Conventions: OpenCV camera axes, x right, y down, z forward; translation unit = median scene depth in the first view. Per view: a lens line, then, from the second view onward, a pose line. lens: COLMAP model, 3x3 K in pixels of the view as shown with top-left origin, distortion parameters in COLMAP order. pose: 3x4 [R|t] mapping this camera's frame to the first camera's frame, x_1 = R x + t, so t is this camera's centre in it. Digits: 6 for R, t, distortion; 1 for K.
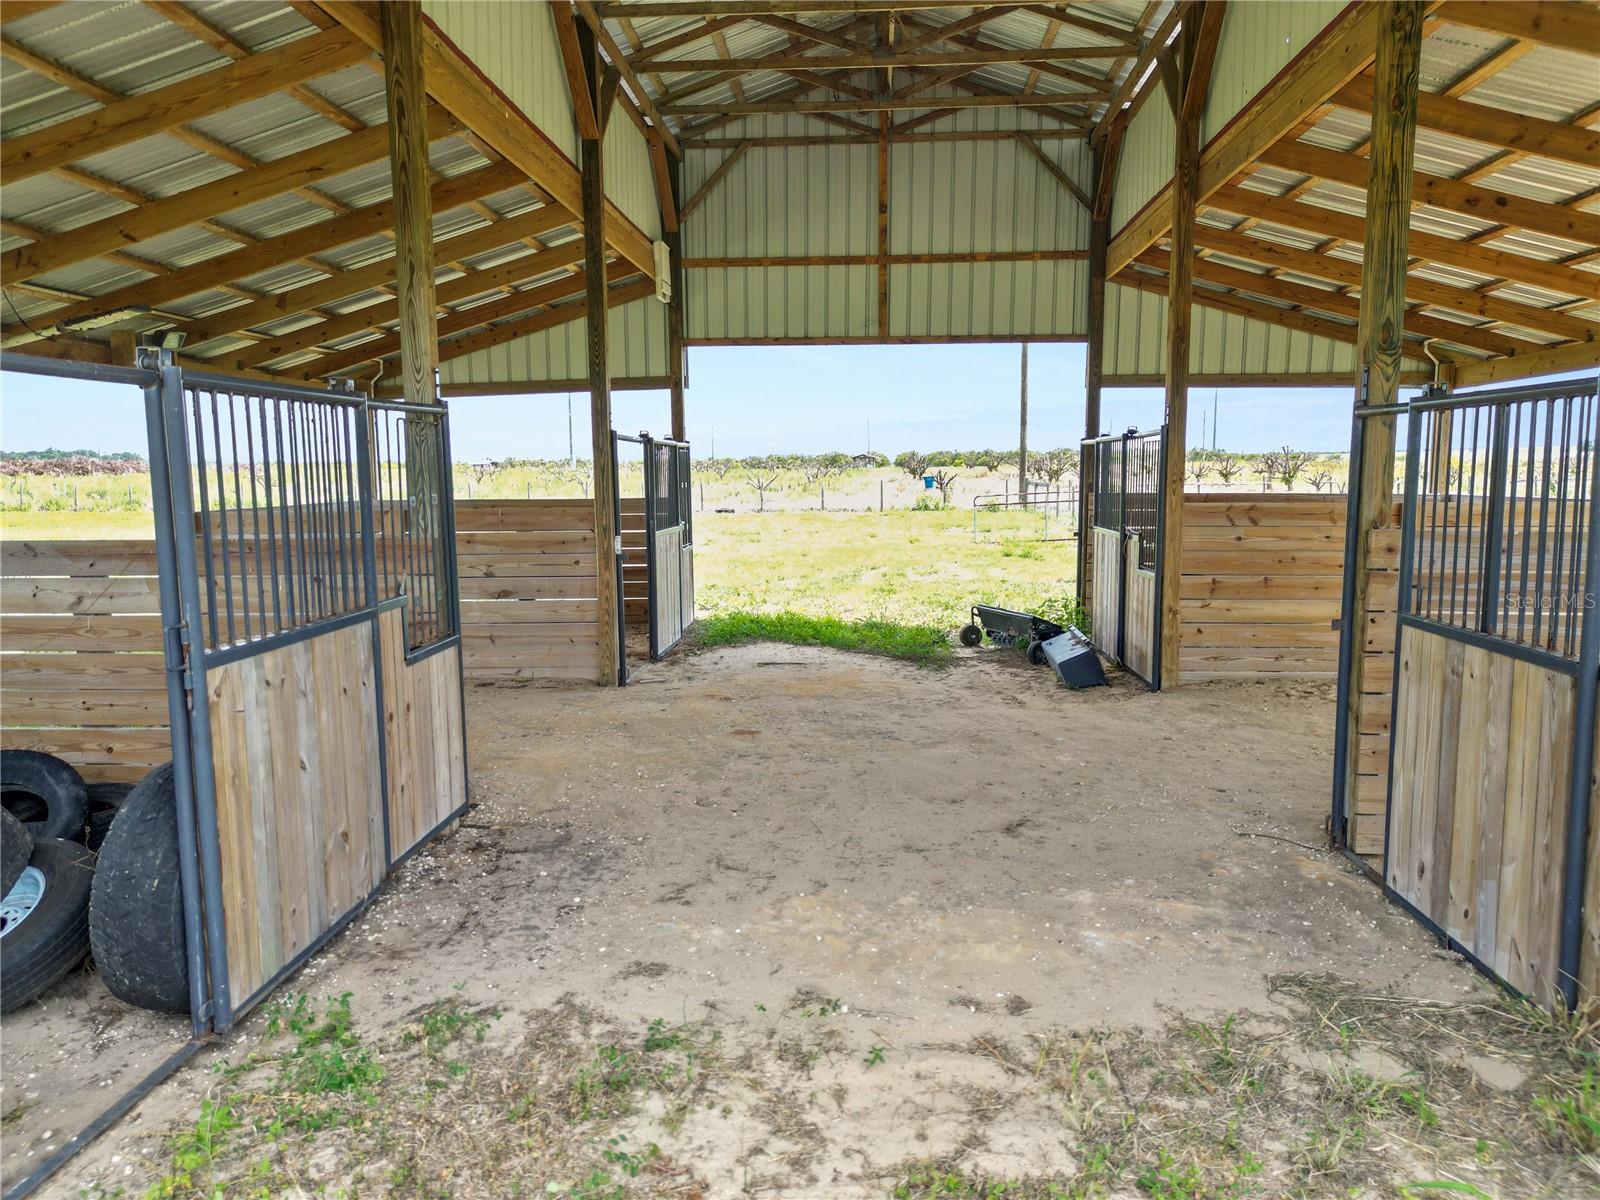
lens RADIAL K [[1120.7, 0, 791.7], [0, 1120.7, 602.1], [0, 0, 1]] dist [0.073824, -0.075011]
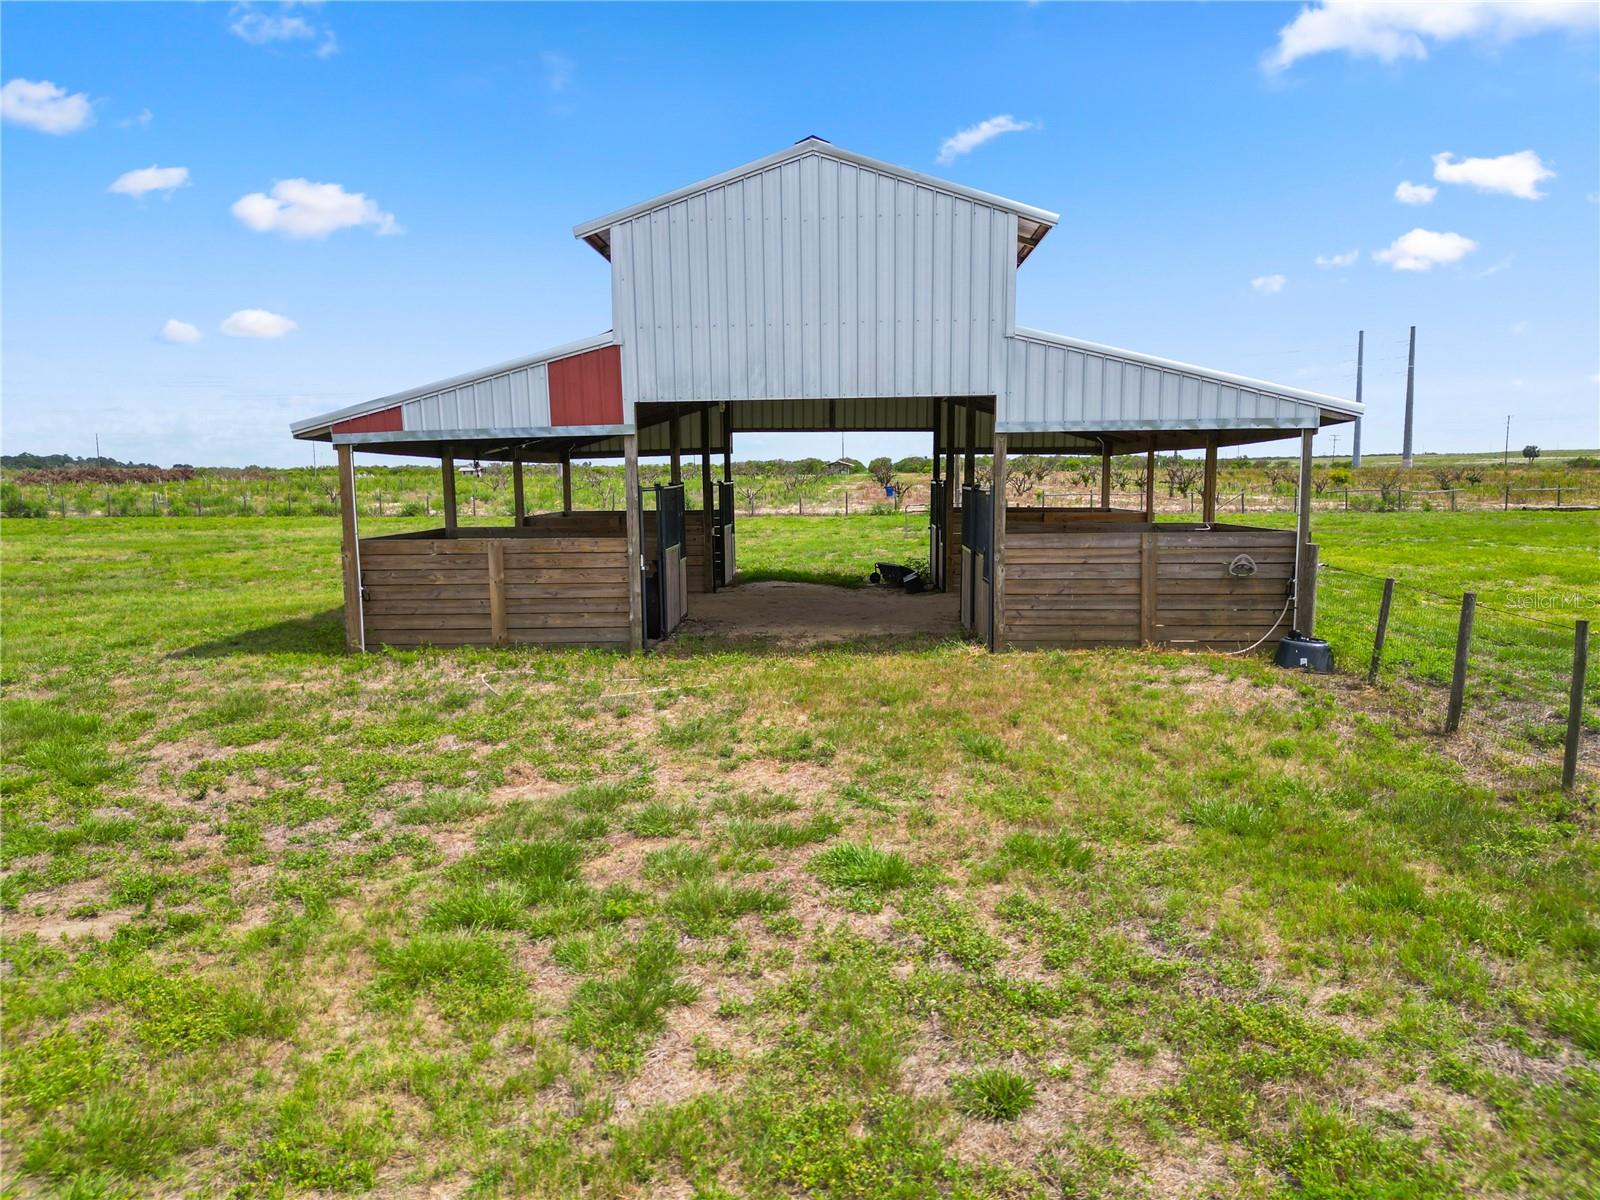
lens RADIAL K [[1120.7, 0, 835.8], [0, 1120.7, 644.1], [0, 0, 1]] dist [0.073824, -0.075011]
pose [[0.998225, -0.007991, 0.059012, -0.042686], [0.006029, 0.999426, 0.033350, 0.107936], [-0.059244, -0.032935, 0.997700, -1.344571]]
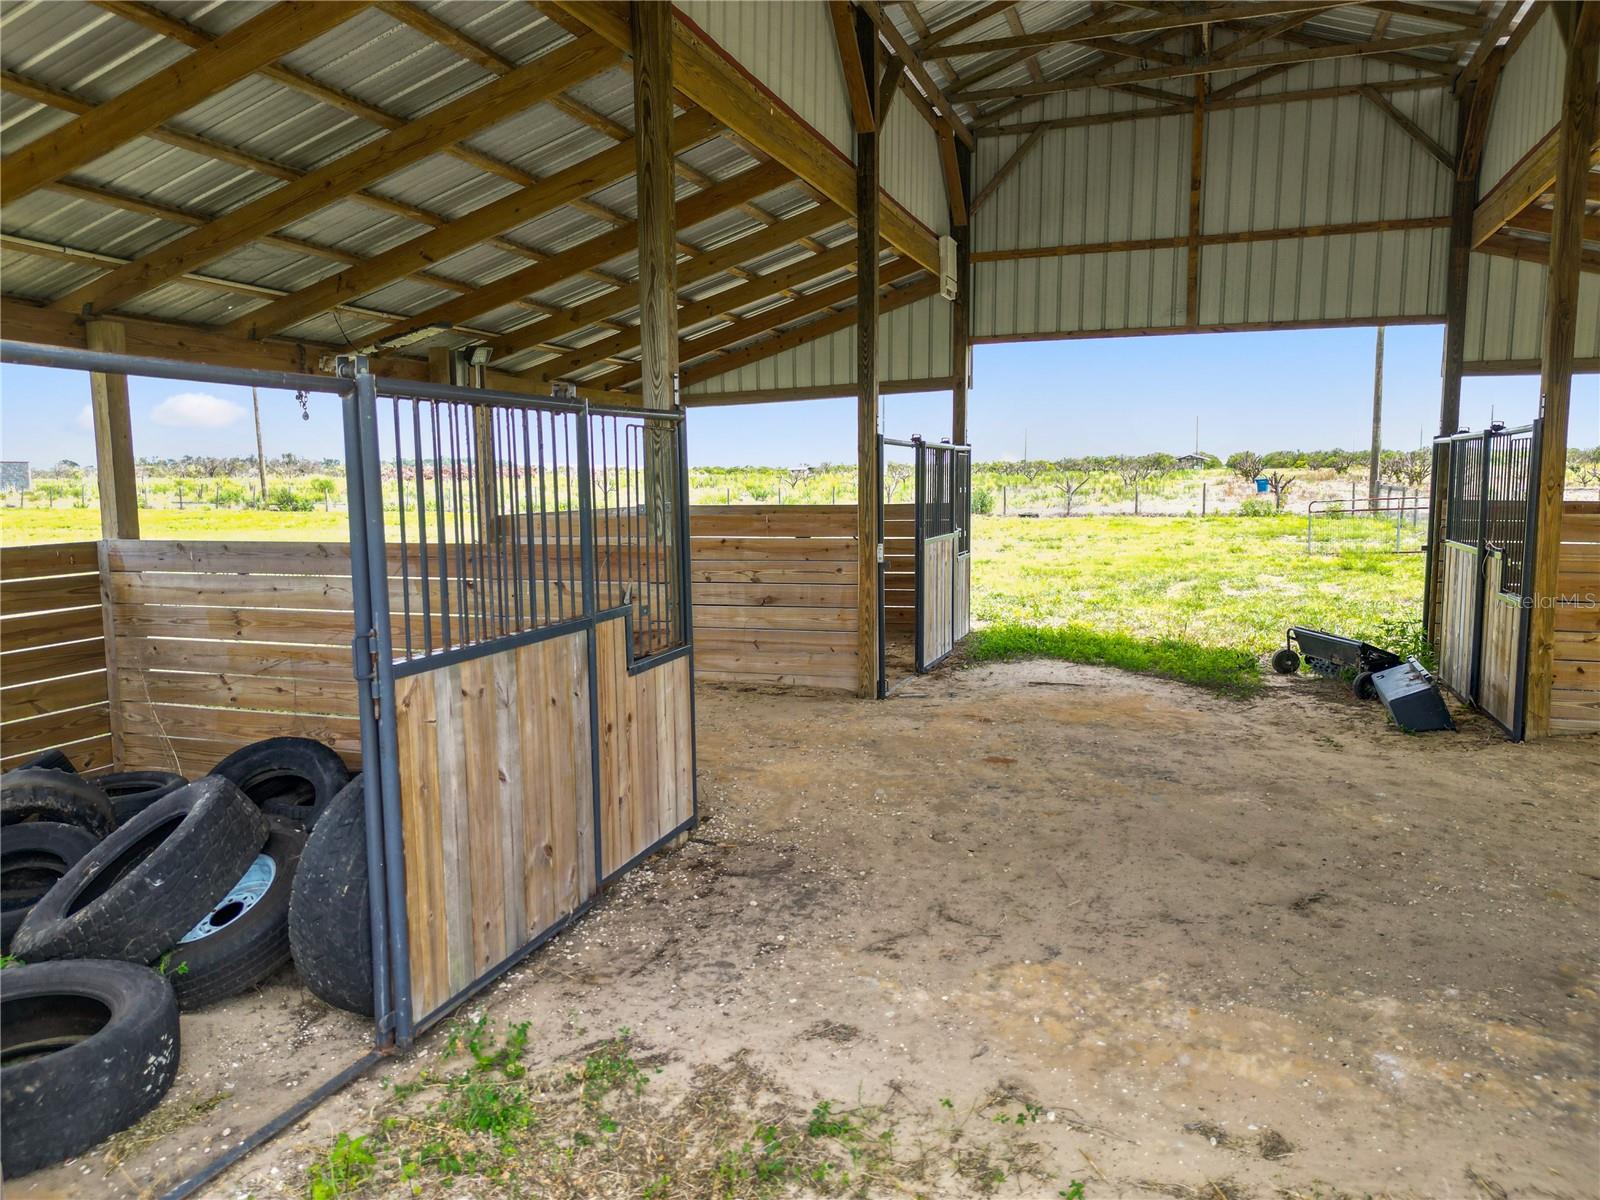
lens RADIAL K [[1120.7, 0, 795.0], [0, 1120.7, 601.6], [0, 0, 1]] dist [0.073824, -0.075011]
pose [[0.963215, 0.030025, -0.267051, 0.032720], [-0.030892, 0.999522, 0.000956, -0.007820], [0.266952, 0.007329, 0.963682, 0.055167]]
